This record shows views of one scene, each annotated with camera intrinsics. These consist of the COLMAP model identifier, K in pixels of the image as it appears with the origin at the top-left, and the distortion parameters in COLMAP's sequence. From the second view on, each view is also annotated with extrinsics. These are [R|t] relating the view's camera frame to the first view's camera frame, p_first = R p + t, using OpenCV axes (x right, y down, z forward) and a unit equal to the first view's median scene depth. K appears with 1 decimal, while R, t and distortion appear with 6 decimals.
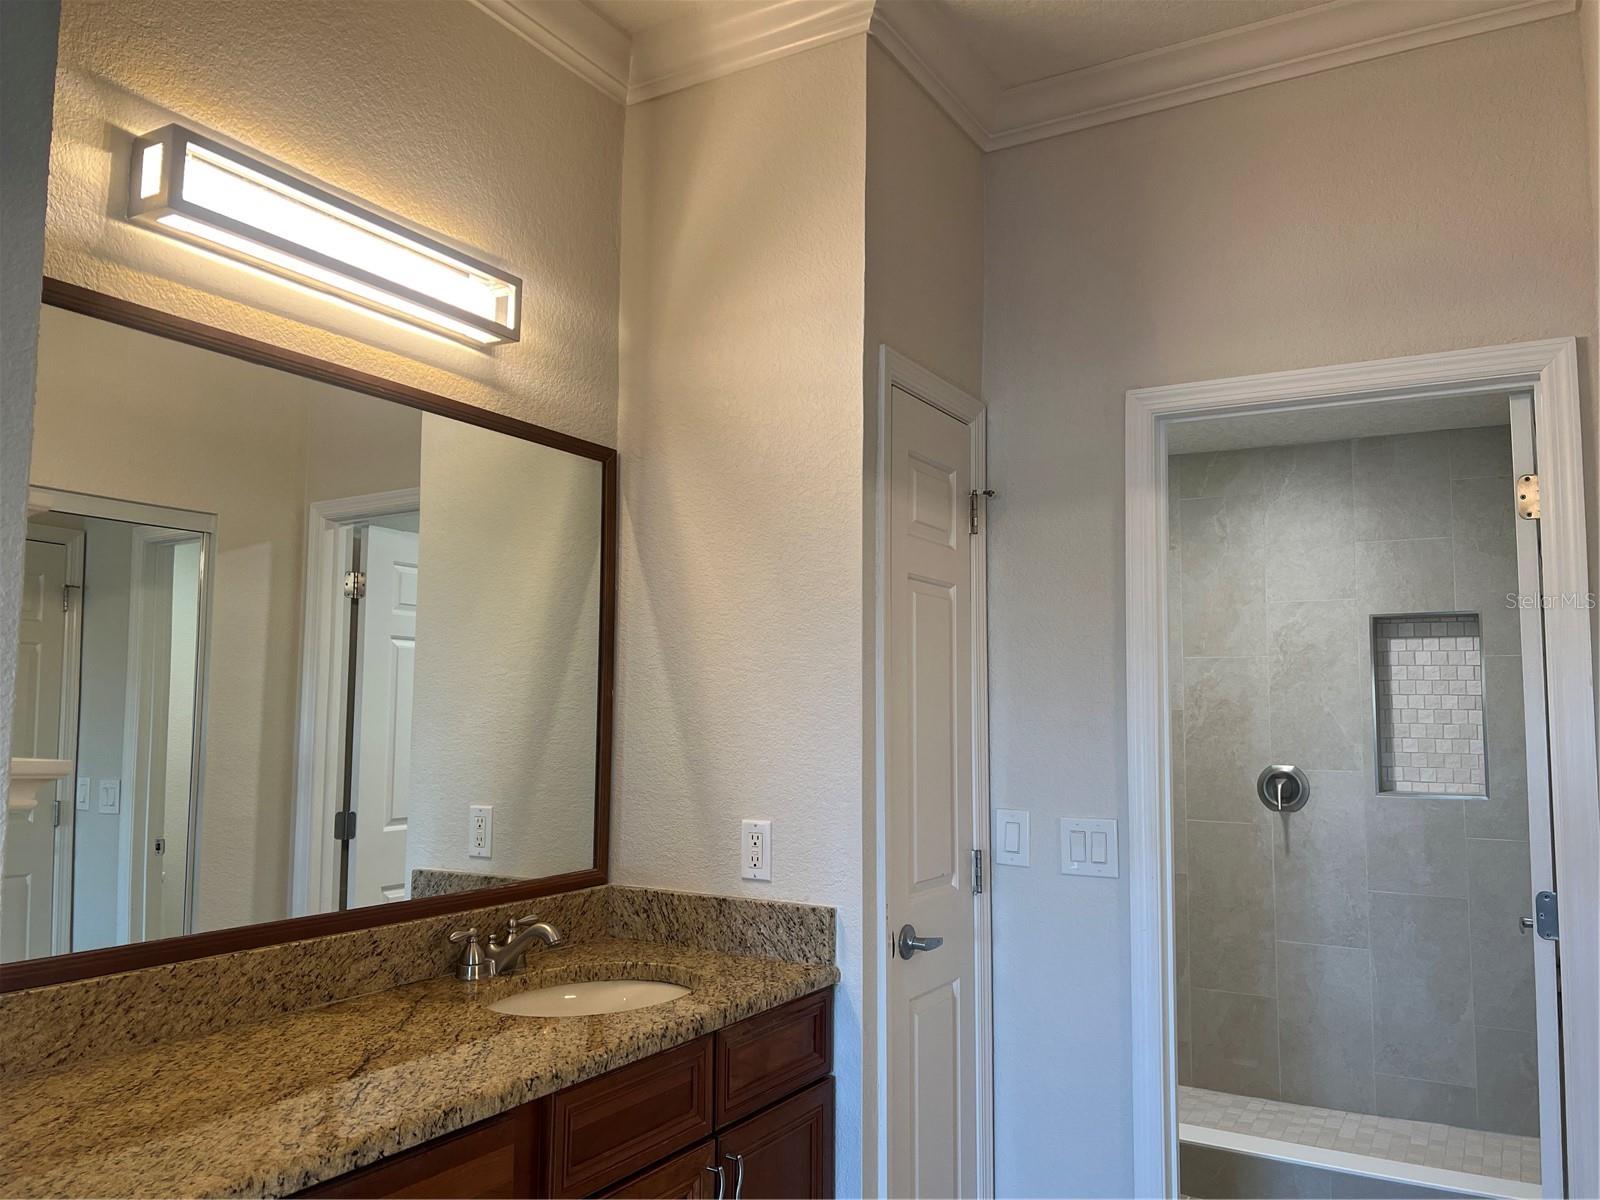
lens RADIAL K [[1256.2, 0, 800.0], [0, 1256.2, 600.0], [0, 0, 1]] dist [0.045885, 0.002405]
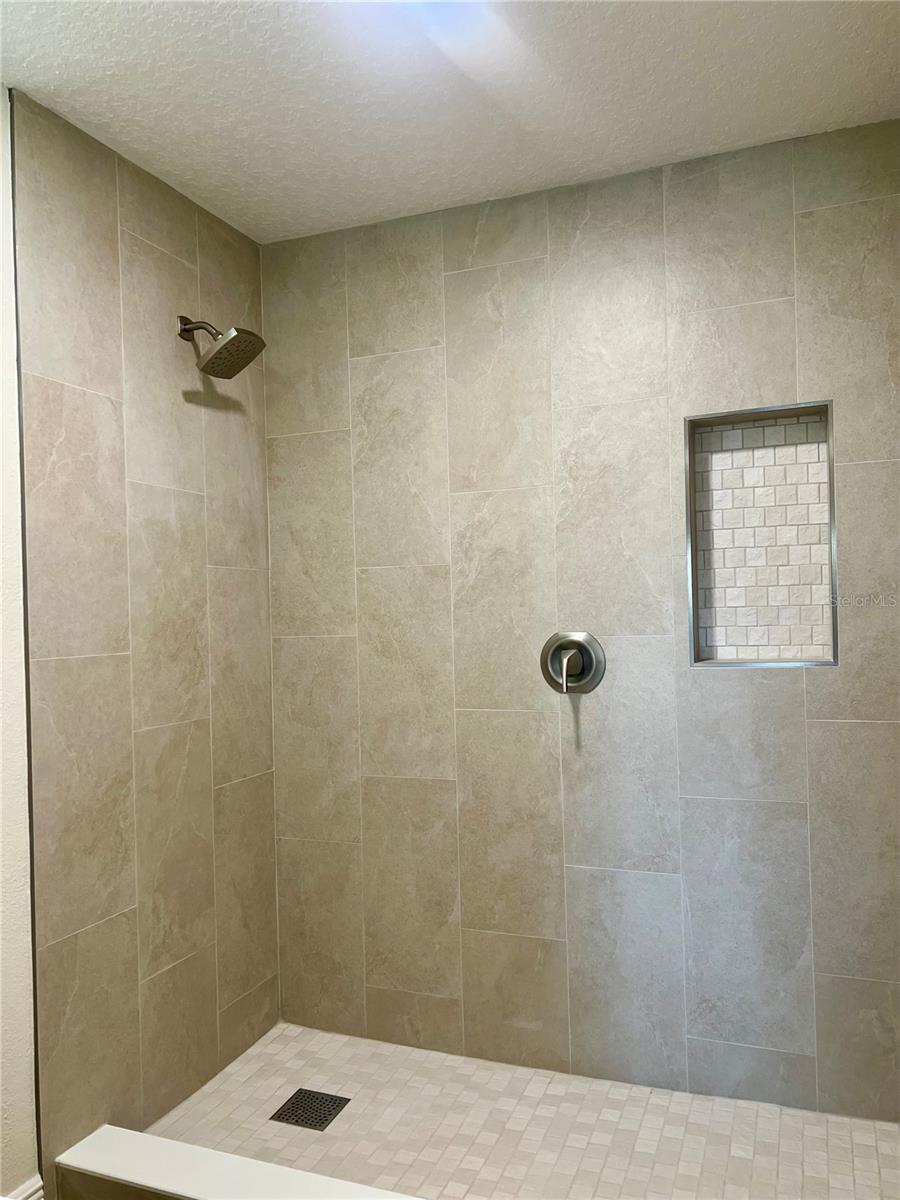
lens RADIAL K [[902.7, 0, 448.0], [0, 902.7, 617.8], [0, 0, 1]] dist [0.087007, -0.074009]
pose [[0.990471, -0.036398, 0.132822, 0.244766], [0.024398, 0.995563, 0.090885, 0.074251], [-0.135541, -0.086778, 0.986964, 0.500627]]
